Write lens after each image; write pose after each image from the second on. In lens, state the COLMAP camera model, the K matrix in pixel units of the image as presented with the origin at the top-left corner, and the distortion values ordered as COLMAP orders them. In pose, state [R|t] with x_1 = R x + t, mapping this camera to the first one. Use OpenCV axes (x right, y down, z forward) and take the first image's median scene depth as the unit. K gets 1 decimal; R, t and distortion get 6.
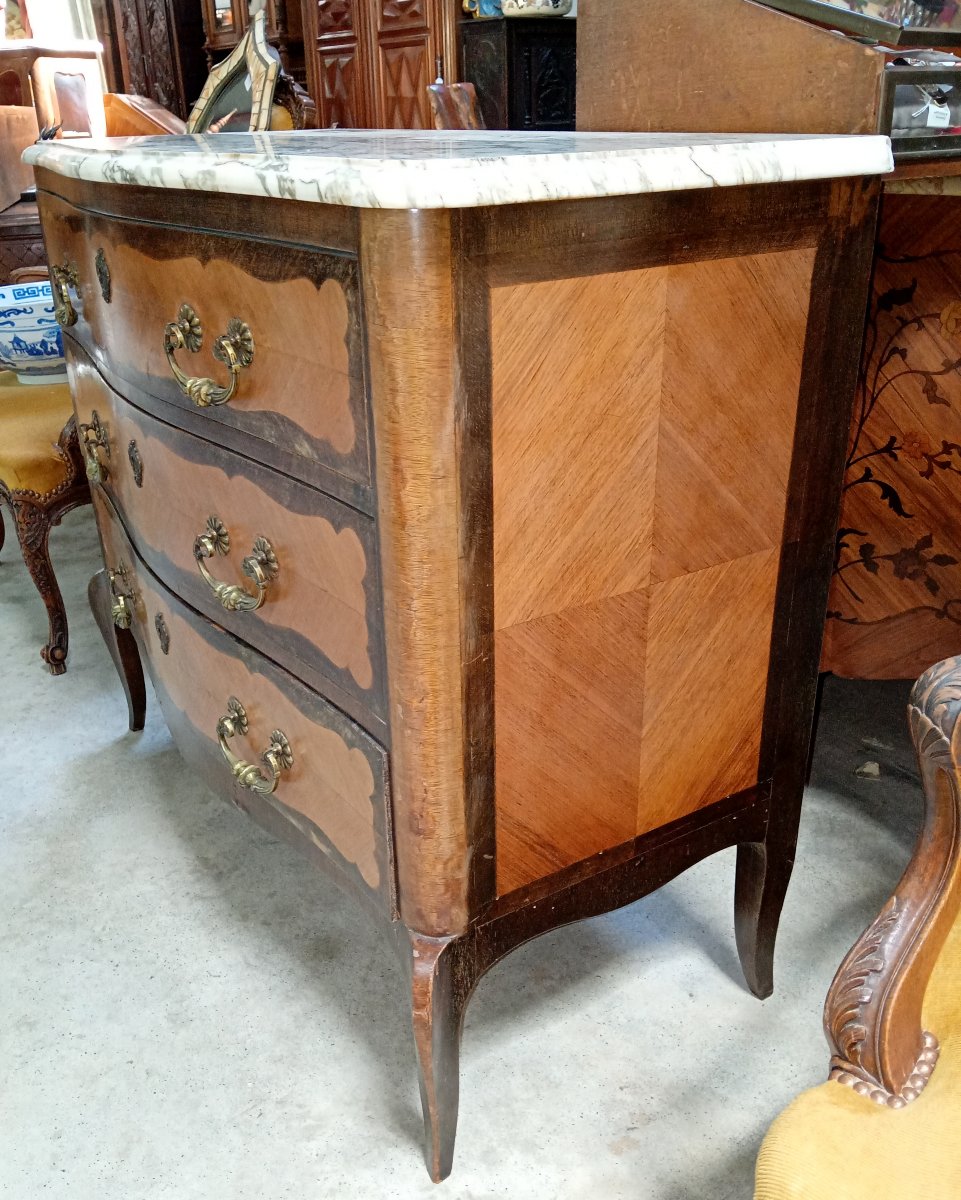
lens RADIAL K [[1110.5, 0, 482.1], [0, 1110.5, 556.1], [0, 0, 1]] dist [-0.000601, -0.007773]
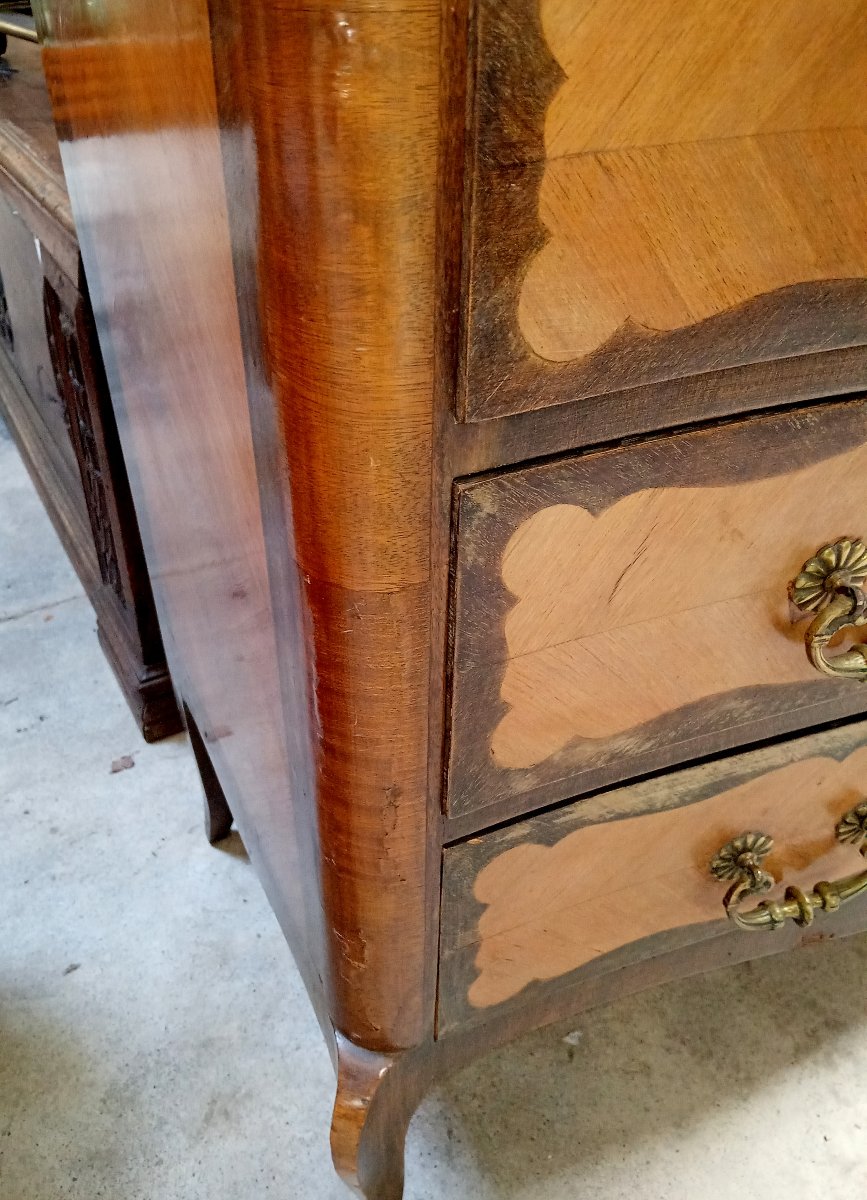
lens RADIAL K [[1044.3, 0, 433.5], [0, 1044.3, 578.4], [0, 0, 1]] dist [-0.014700, -0.021023]
pose [[0.103547, -0.569974, 0.815112, -0.834085], [0.364250, 0.784315, 0.502167, -0.432039], [-0.925527, 0.244907, 0.288827, 1.331470]]
